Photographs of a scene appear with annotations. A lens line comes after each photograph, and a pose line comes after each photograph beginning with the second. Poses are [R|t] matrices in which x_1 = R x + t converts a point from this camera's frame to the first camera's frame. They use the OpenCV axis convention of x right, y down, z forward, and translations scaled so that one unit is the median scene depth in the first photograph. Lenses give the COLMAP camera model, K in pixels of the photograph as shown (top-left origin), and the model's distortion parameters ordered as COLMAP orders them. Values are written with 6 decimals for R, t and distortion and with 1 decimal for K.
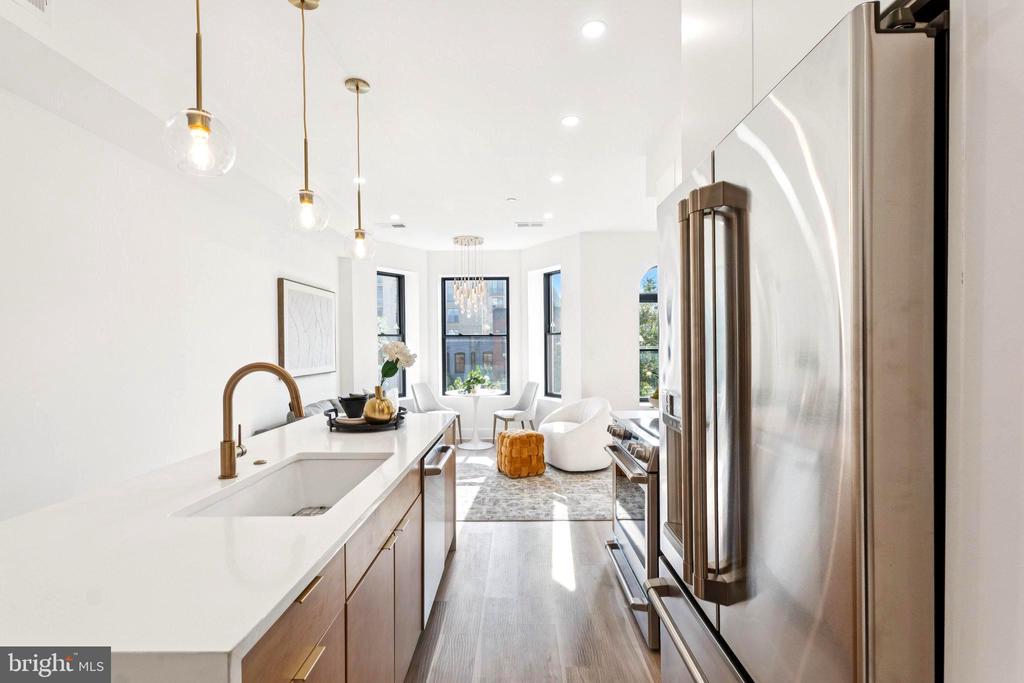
lens RADIAL K [[485.7, 0, 516.9], [0, 485.7, 351.7], [0, 0, 1]] dist [0.002335, 0.000321]
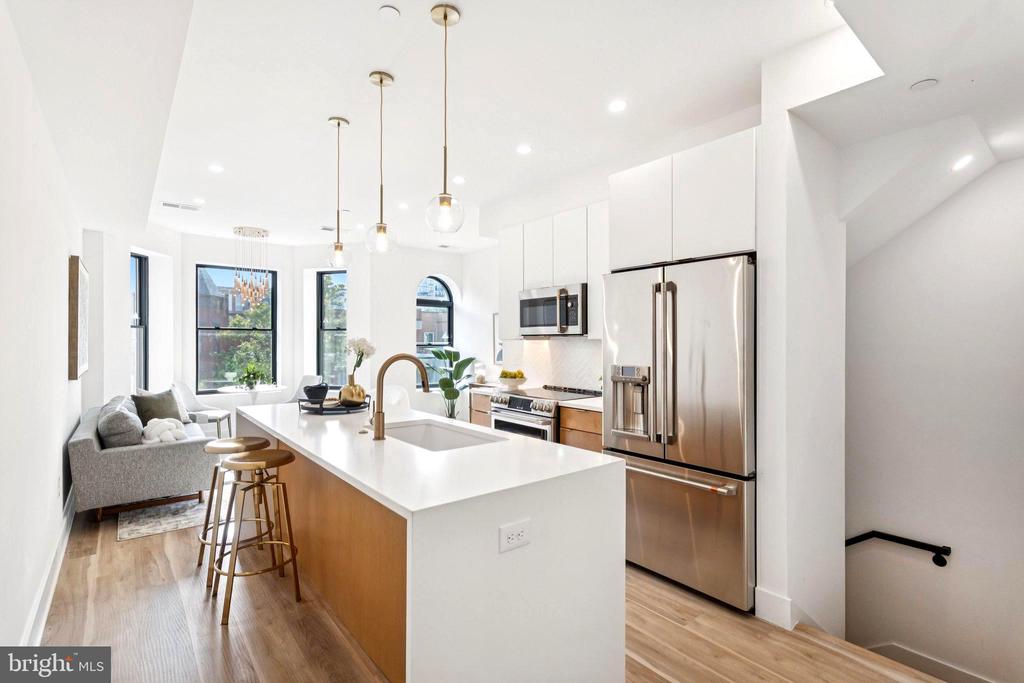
lens RADIAL K [[478.4, 0, 512.0], [0, 478.4, 341.5], [0, 0, 1]] dist [-0.001560, -0.000512]
pose [[0.776973, 0.010544, 0.629446, -0.291840], [-0.003515, 0.999917, -0.012411, 0.000796], [-0.629525, 0.007431, 0.776945, -0.069620]]
